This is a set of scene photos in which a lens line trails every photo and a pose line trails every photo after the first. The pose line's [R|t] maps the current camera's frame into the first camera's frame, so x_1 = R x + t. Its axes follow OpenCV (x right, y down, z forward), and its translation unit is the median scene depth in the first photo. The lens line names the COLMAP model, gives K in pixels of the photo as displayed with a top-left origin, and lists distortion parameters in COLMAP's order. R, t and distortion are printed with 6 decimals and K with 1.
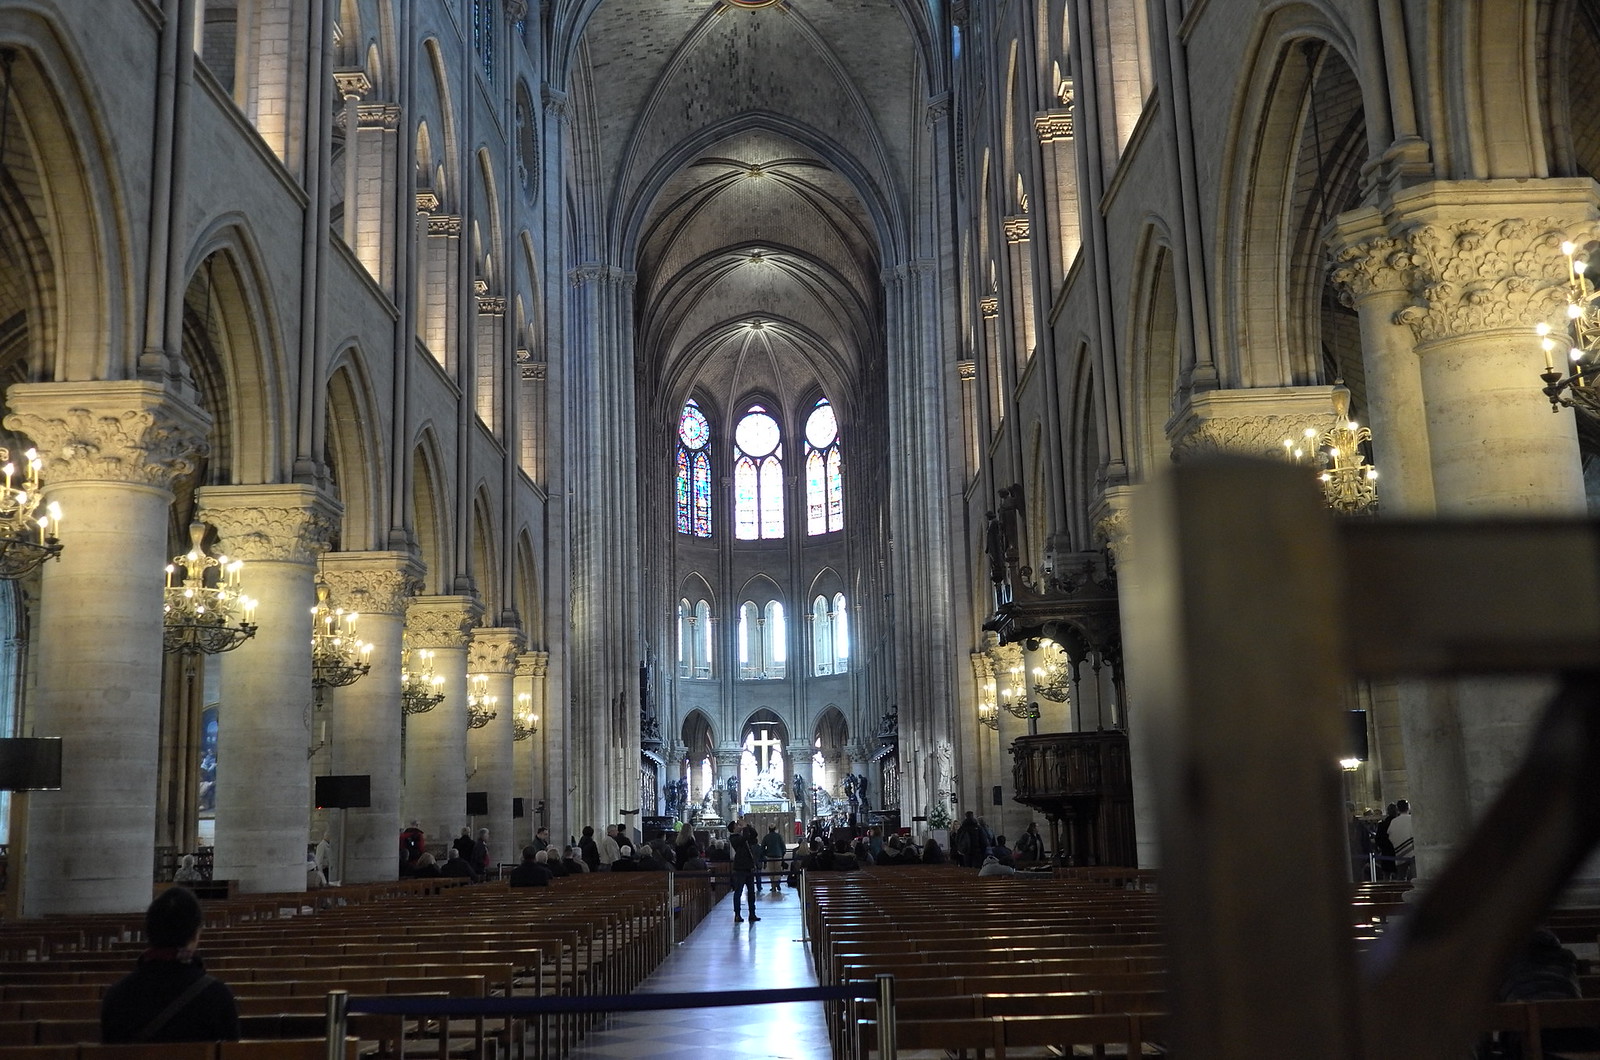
lens RADIAL K [[1576.4, 0, 791.7], [0, 1576.4, 529.5], [0, 0, 1]] dist [-0.004953, -0.003062]
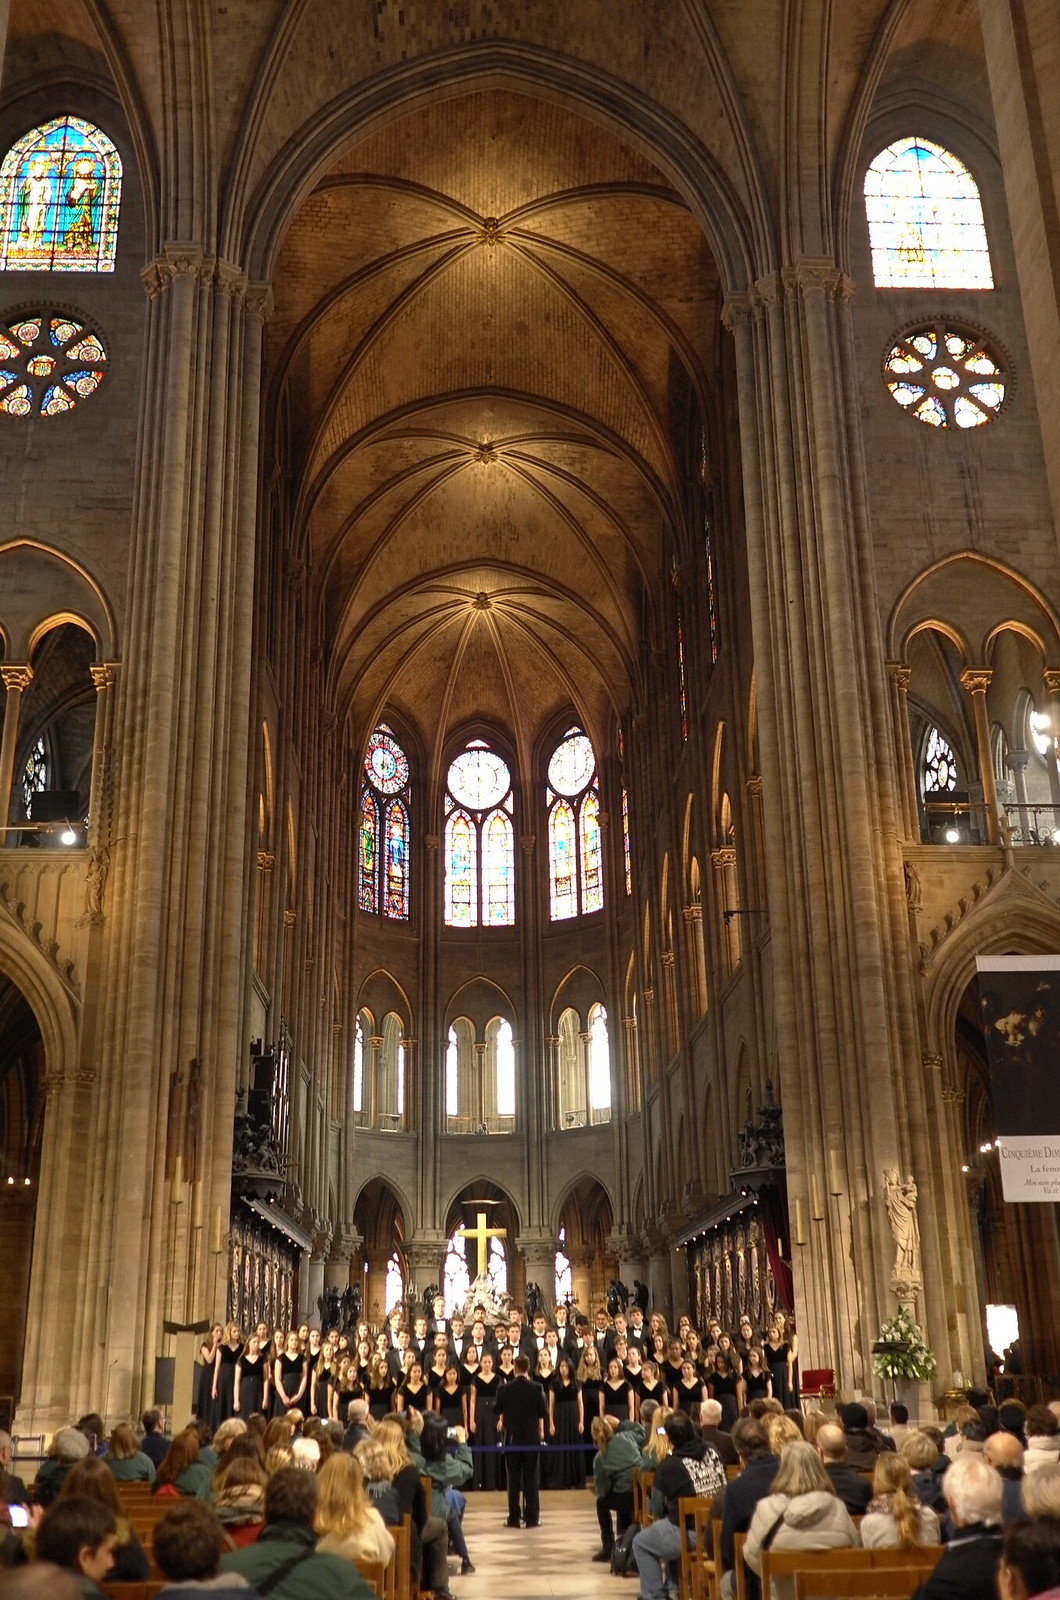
lens RADIAL K [[1576.4, 0, 530.0], [0, 1576.4, 800.0], [0, 0, 1]] dist [-0.004953, -0.003062]
pose [[0.999737, 0.015206, 0.017162, -0.011603], [-0.012281, 0.987168, -0.159215, 0.064378], [-0.019363, 0.158962, 0.987095, 0.339159]]
